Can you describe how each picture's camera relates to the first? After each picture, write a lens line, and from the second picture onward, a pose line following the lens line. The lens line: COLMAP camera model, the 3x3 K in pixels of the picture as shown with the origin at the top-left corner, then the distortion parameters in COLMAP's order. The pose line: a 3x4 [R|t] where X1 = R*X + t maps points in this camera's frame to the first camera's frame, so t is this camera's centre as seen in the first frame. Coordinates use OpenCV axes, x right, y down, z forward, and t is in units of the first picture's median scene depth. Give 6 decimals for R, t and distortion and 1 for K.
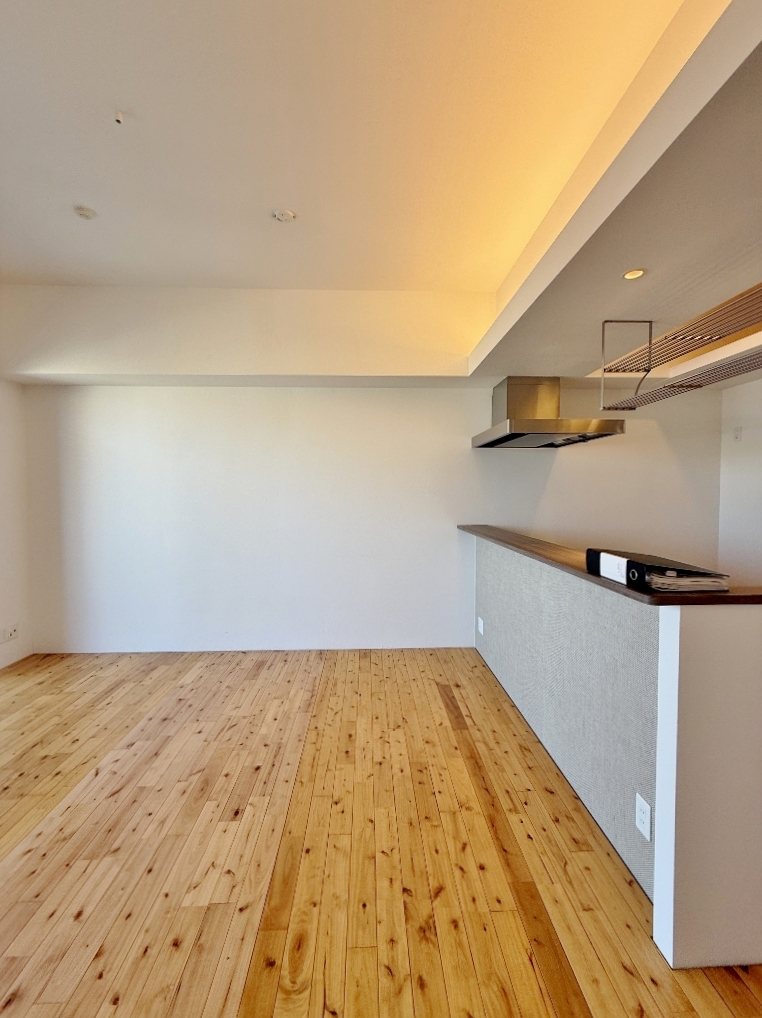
lens RADIAL K [[406.7, 0, 379.0], [0, 406.7, 508.3], [0, 0, 1]] dist [0.000833, -0.000145]
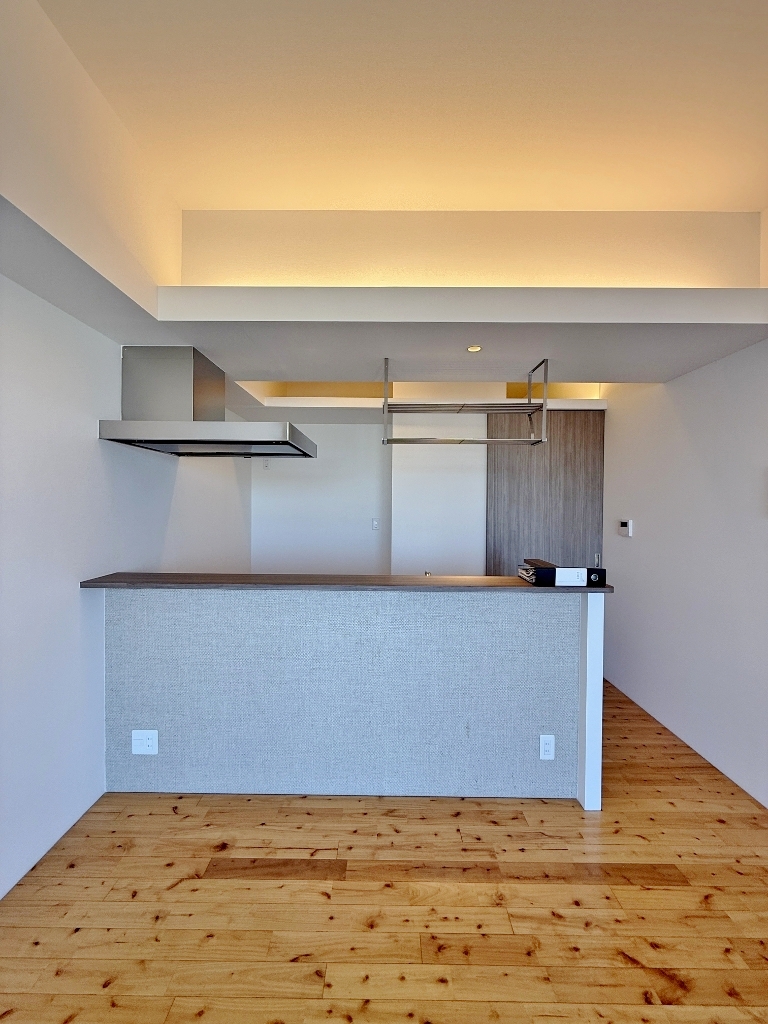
lens RADIAL K [[408.2, 0, 385.5], [0, 408.2, 511.9], [0, 0, 1]] dist [-0.000369, 0.000228]
pose [[0.026592, -0.008957, 0.999606, -0.509241], [0.024373, 0.999668, 0.008309, -0.062947], [-0.999349, 0.024143, 0.026801, 0.965945]]
